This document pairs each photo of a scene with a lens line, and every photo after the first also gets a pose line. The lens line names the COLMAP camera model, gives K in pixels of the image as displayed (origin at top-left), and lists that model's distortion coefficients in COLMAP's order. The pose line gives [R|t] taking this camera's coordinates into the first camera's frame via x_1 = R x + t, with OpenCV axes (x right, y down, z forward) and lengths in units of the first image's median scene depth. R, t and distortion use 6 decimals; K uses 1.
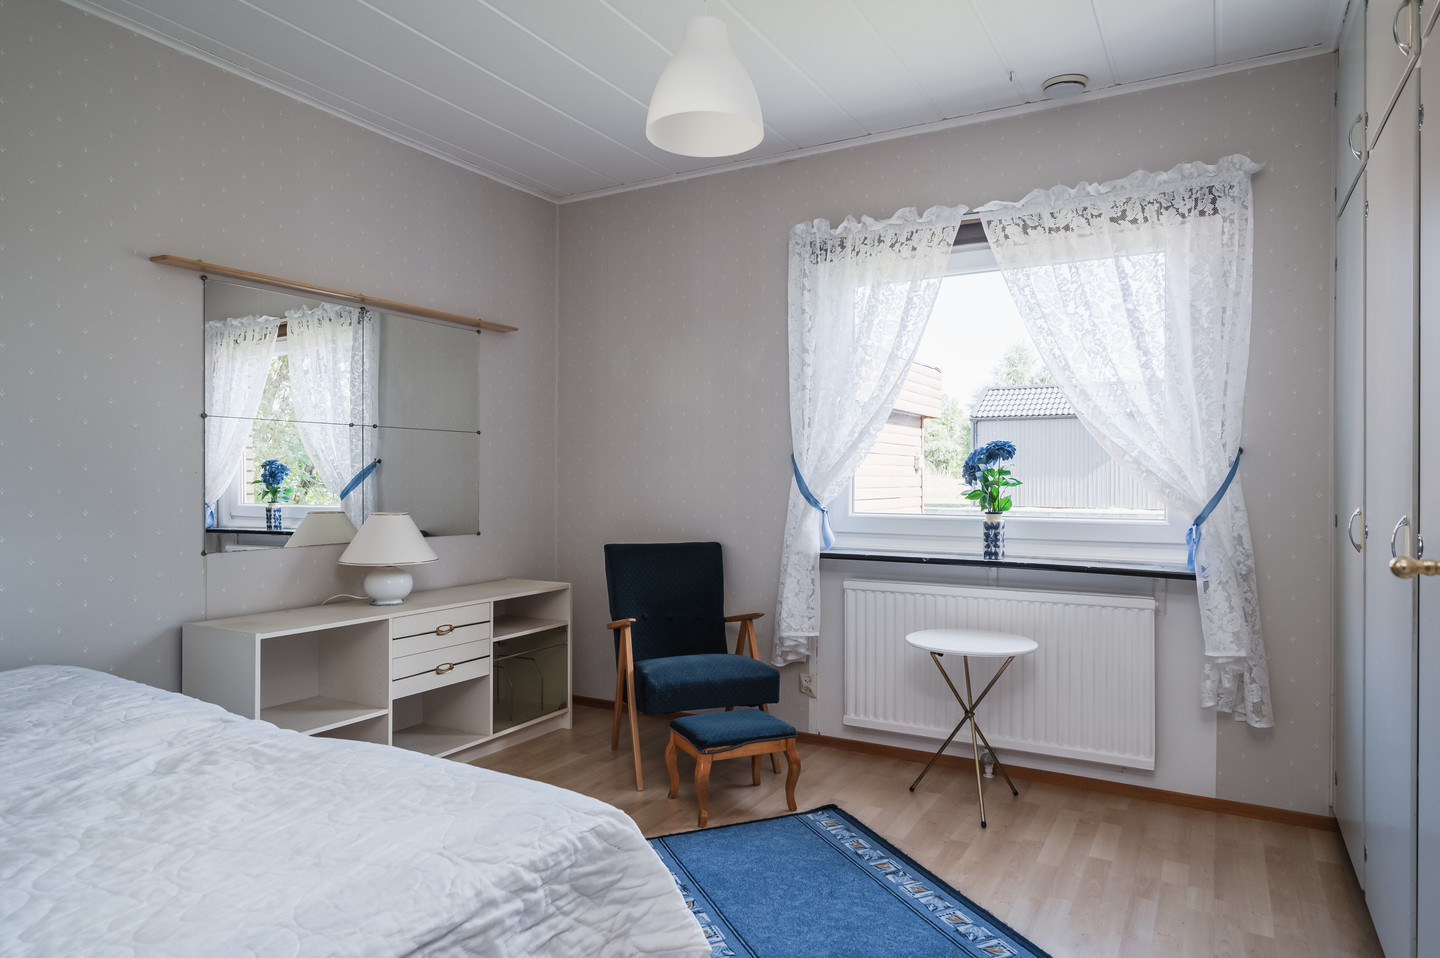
lens RADIAL K [[871.0, 0, 724.4], [0, 871.0, 478.4], [0, 0, 1]] dist [-0.000866, -0.000177]
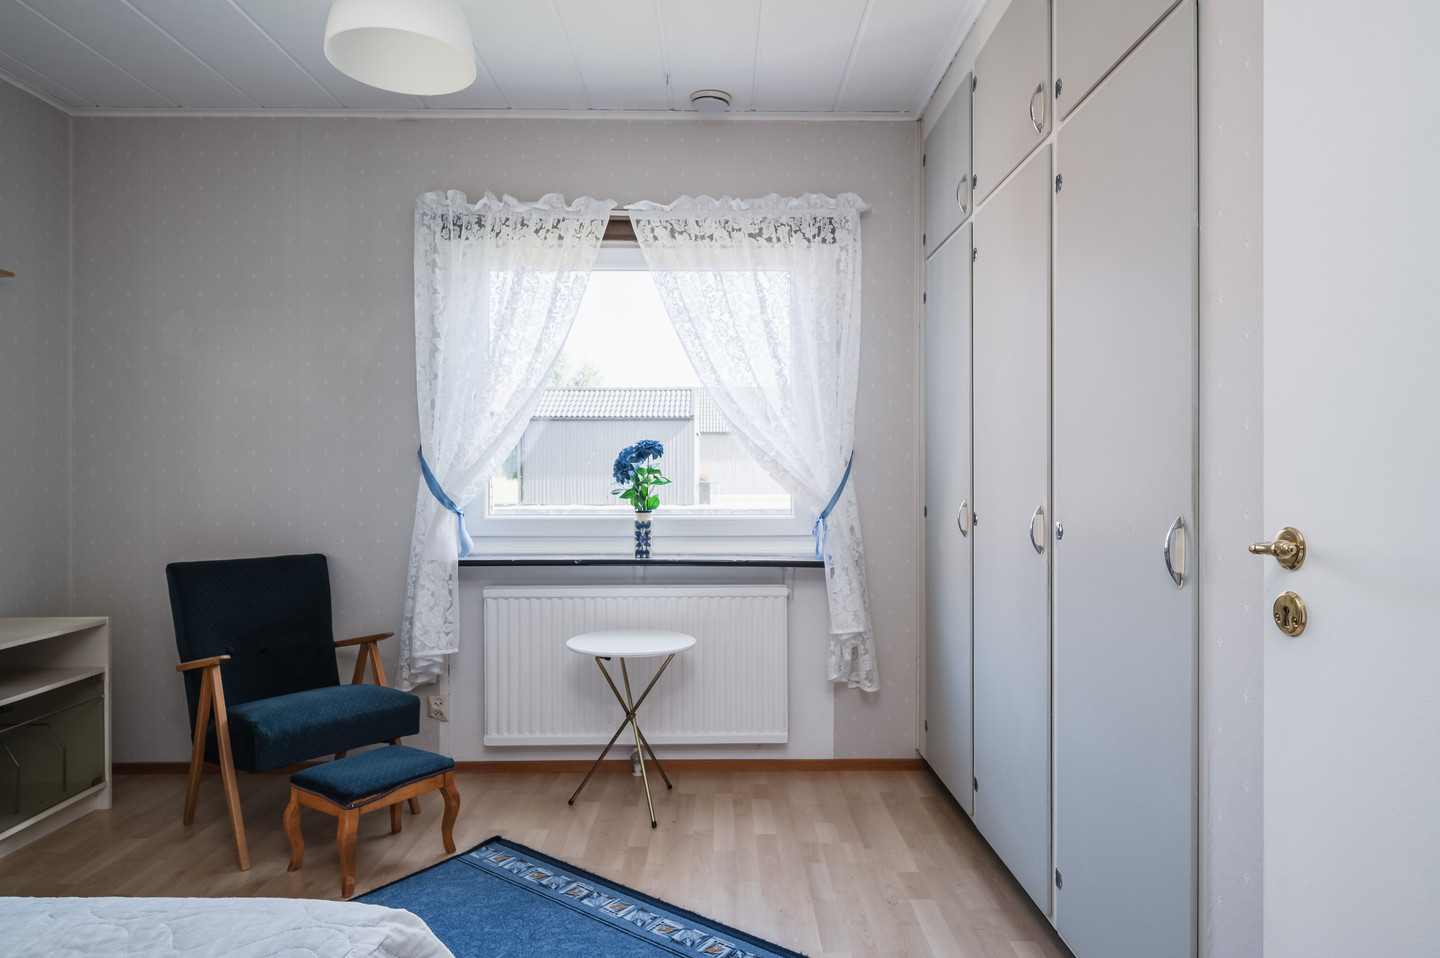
lens RADIAL K [[871.0, 0, 722.9], [0, 871.0, 478.8], [0, 0, 1]] dist [-0.000866, -0.000177]
pose [[0.860799, -0.004366, 0.508926, -0.128808], [0.003614, 0.999990, 0.002466, -0.000451], [-0.508932, -0.000284, 0.860807, 0.093317]]
